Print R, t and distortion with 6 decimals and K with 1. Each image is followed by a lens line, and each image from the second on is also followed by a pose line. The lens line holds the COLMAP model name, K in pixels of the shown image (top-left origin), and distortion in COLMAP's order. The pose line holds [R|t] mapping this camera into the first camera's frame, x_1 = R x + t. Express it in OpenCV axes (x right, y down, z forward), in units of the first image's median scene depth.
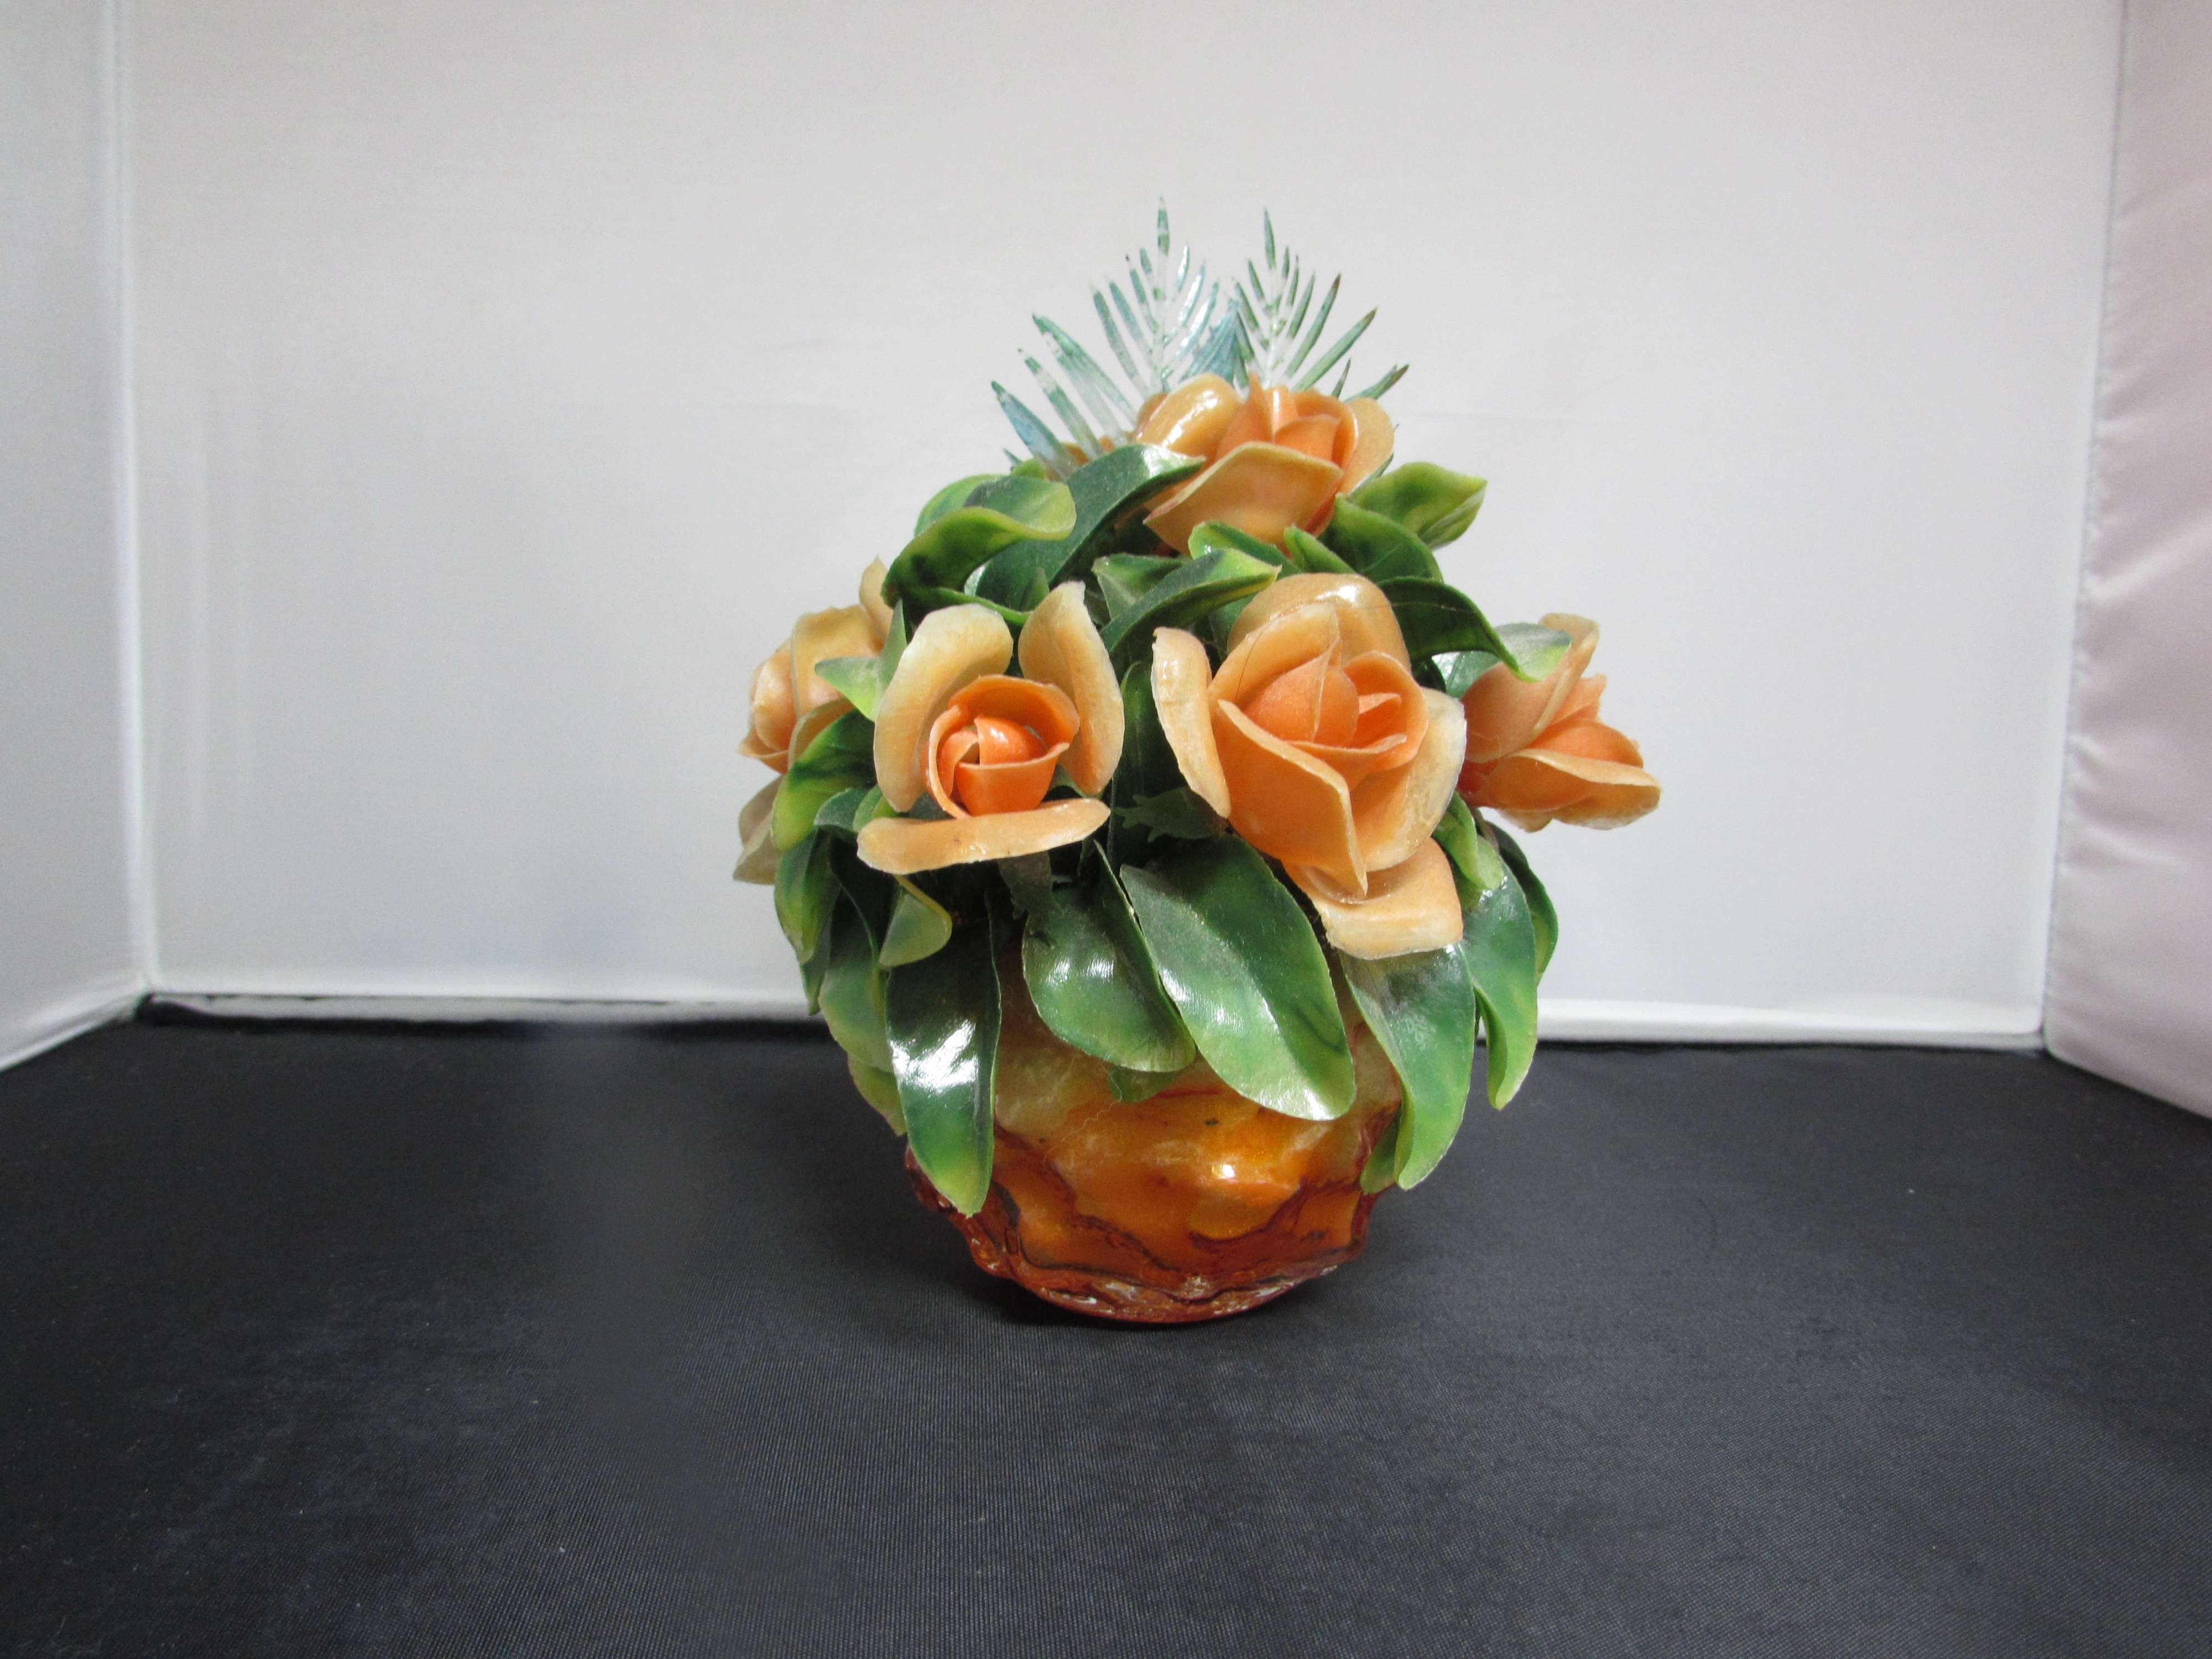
lens RADIAL K [[1665.8, 0, 1106.0], [0, 1665.8, 829.5], [0, 0, 1]] dist [-0.027227, 0.007016]
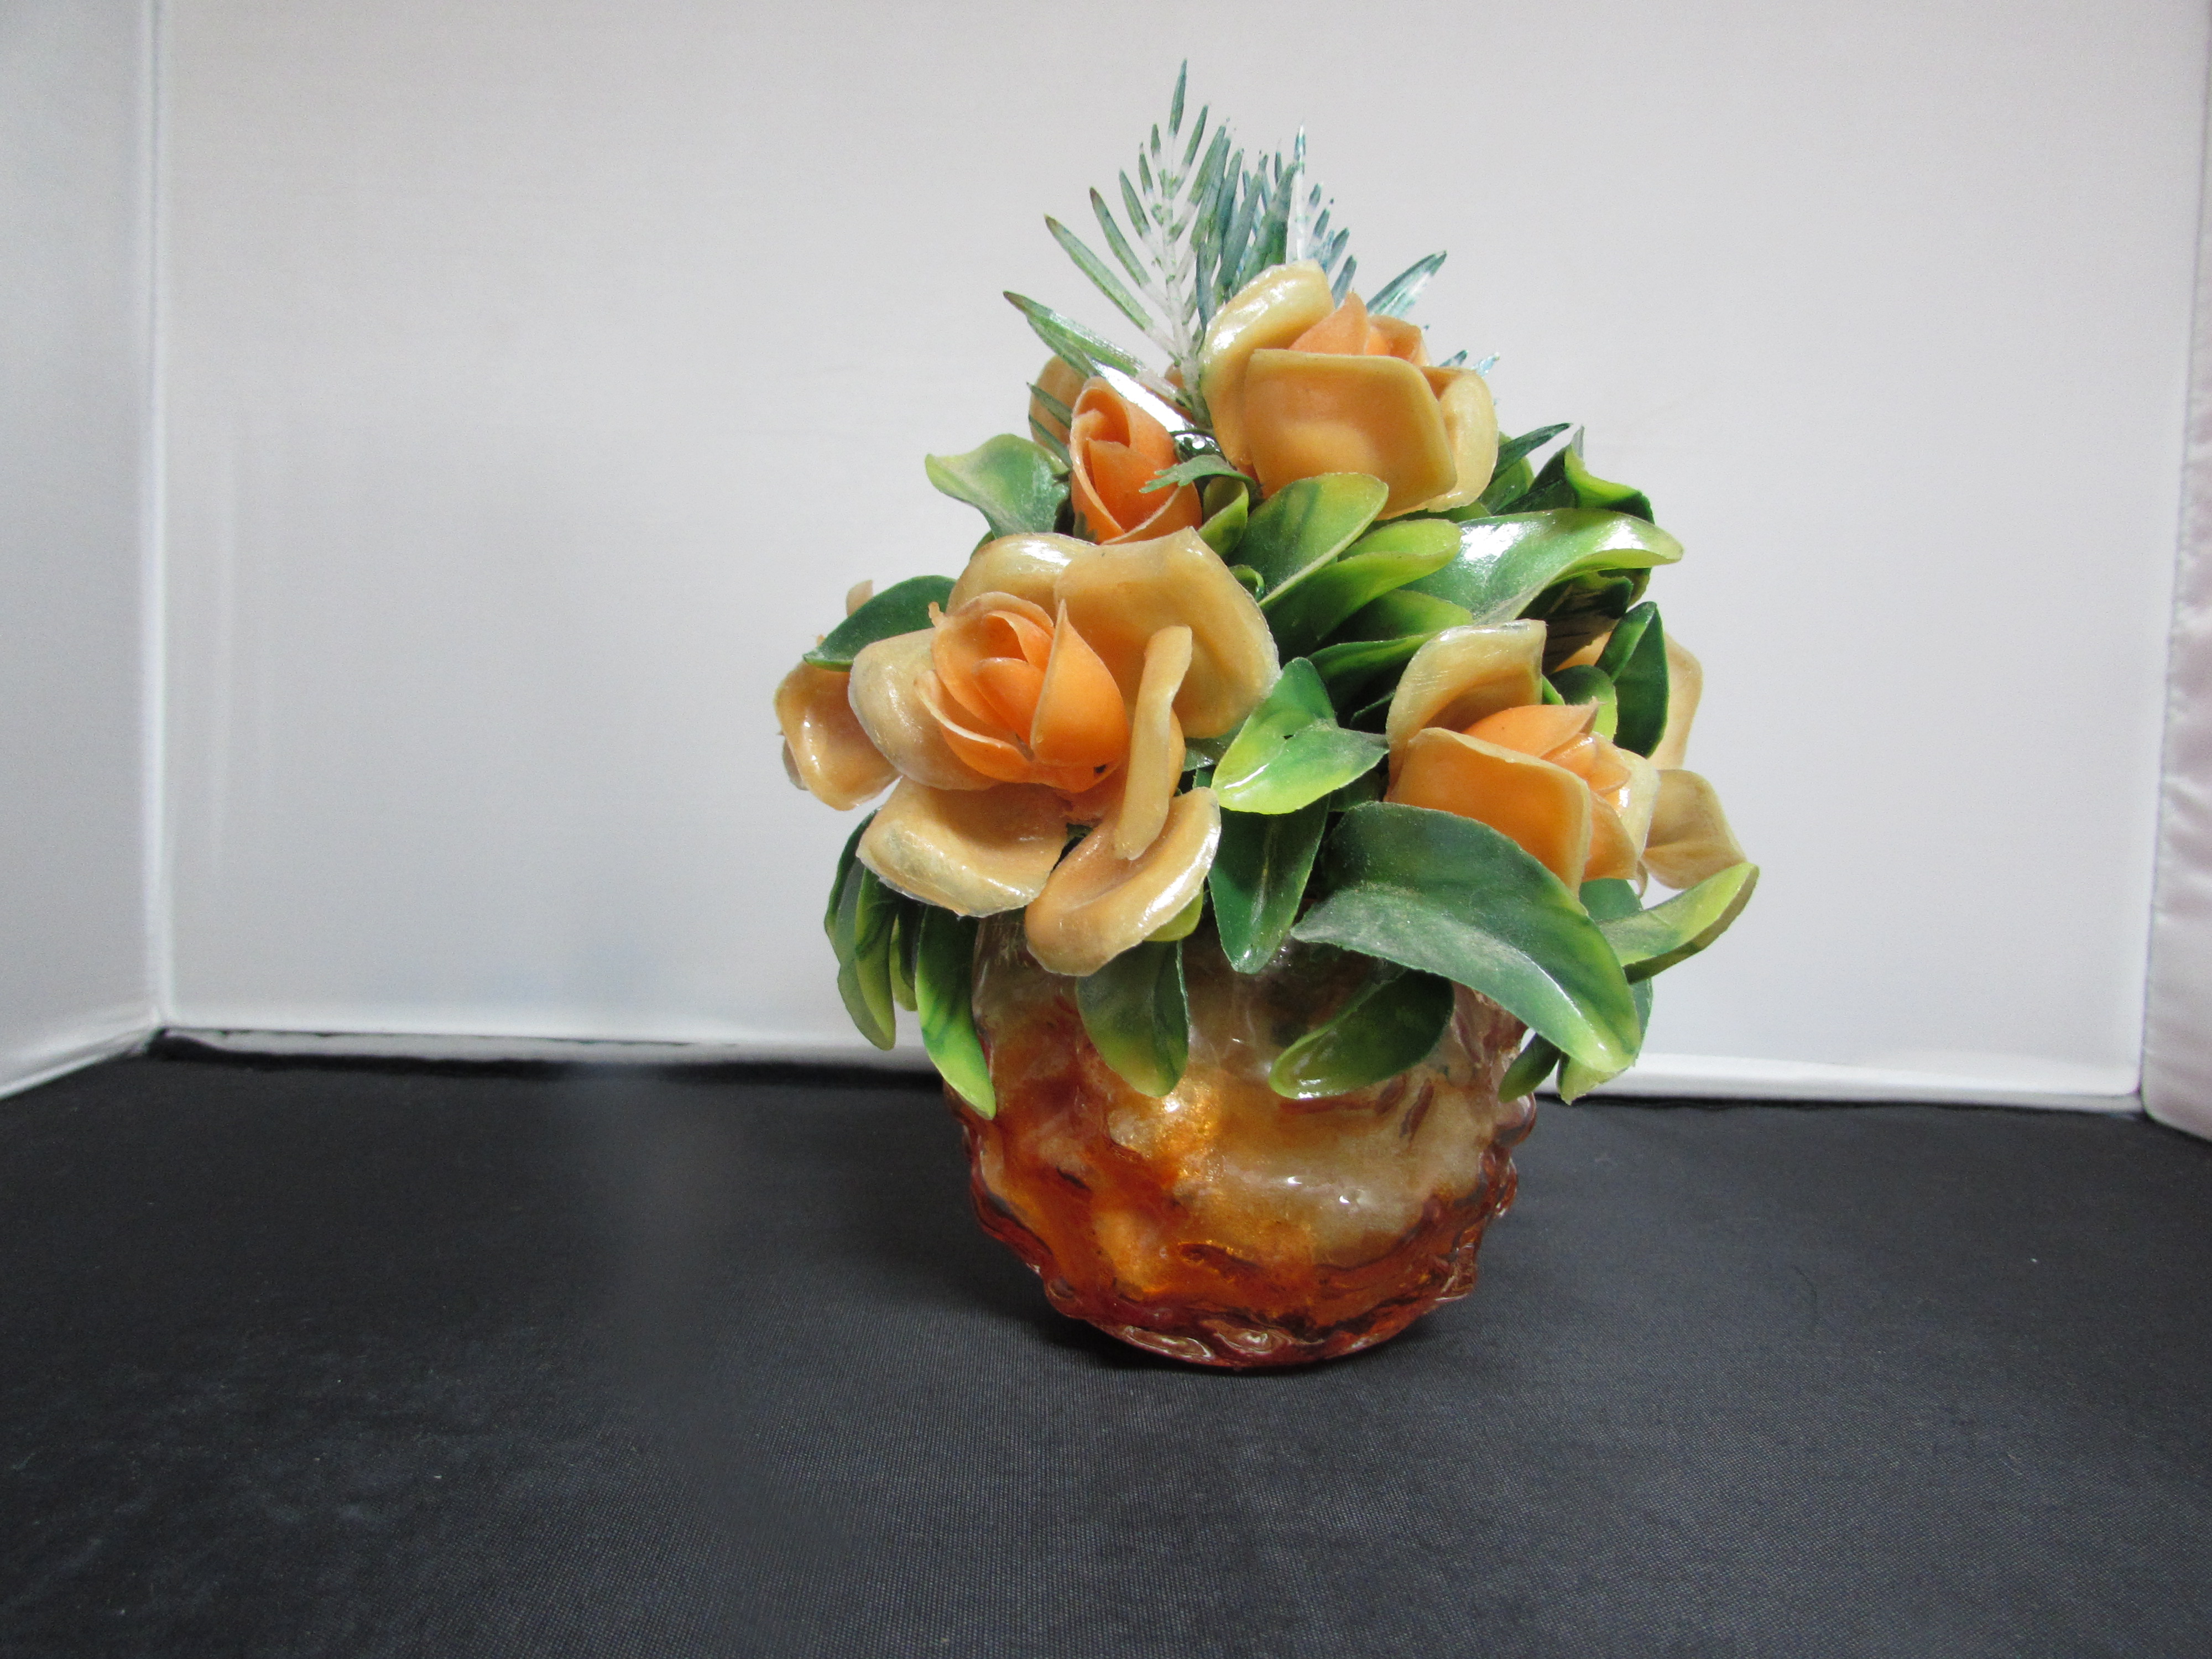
lens RADIAL K [[1542.8, 0, 1106.5], [0, 1542.8, 839.8], [0, 0, 1]] dist [-0.008887, -0.006531]
pose [[0.999238, 0.006836, -0.038422, 0.021733], [-0.008717, 0.998760, -0.049011, 0.043132], [0.038040, 0.049309, 0.998059, 0.166129]]
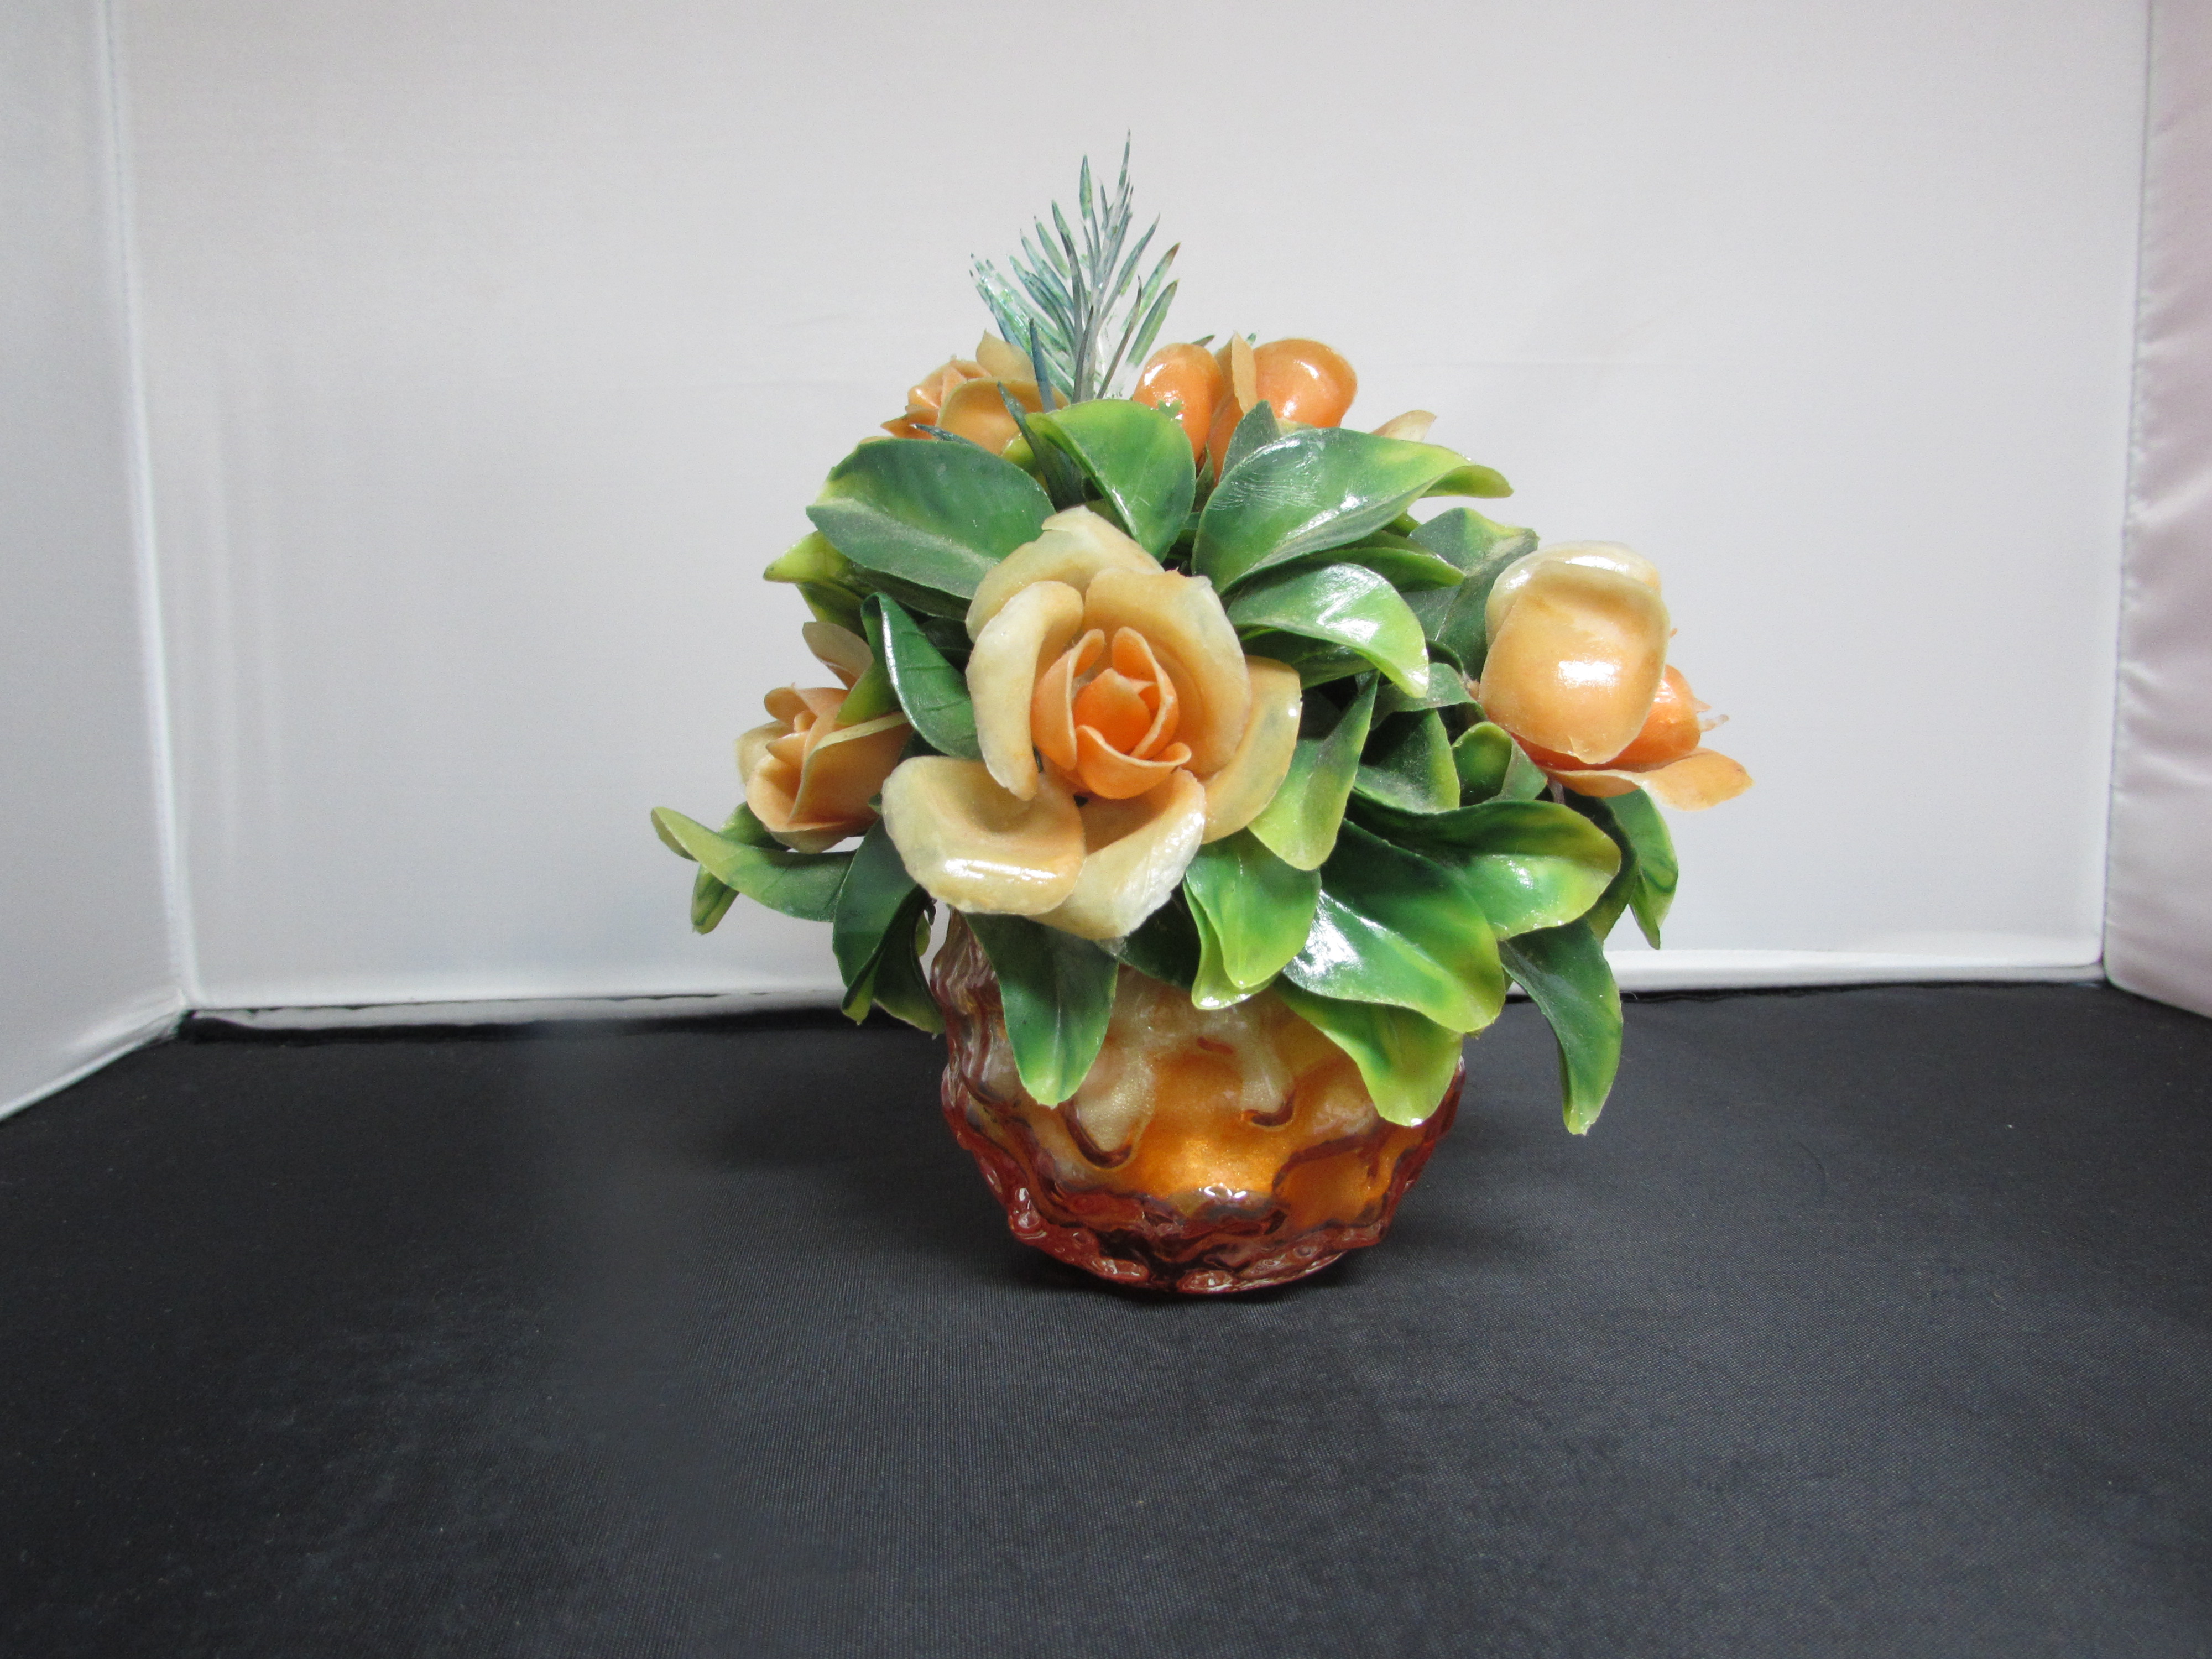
lens RADIAL K [[1665.8, 0, 1106.0], [0, 1665.8, 829.5], [0, 0, 1]] dist [-0.027227, 0.007016]
pose [[0.998966, -0.044454, 0.009513, -0.062508], [0.044325, 0.998927, 0.013403, 0.004808], [-0.010098, -0.012967, 0.999865, 0.021369]]
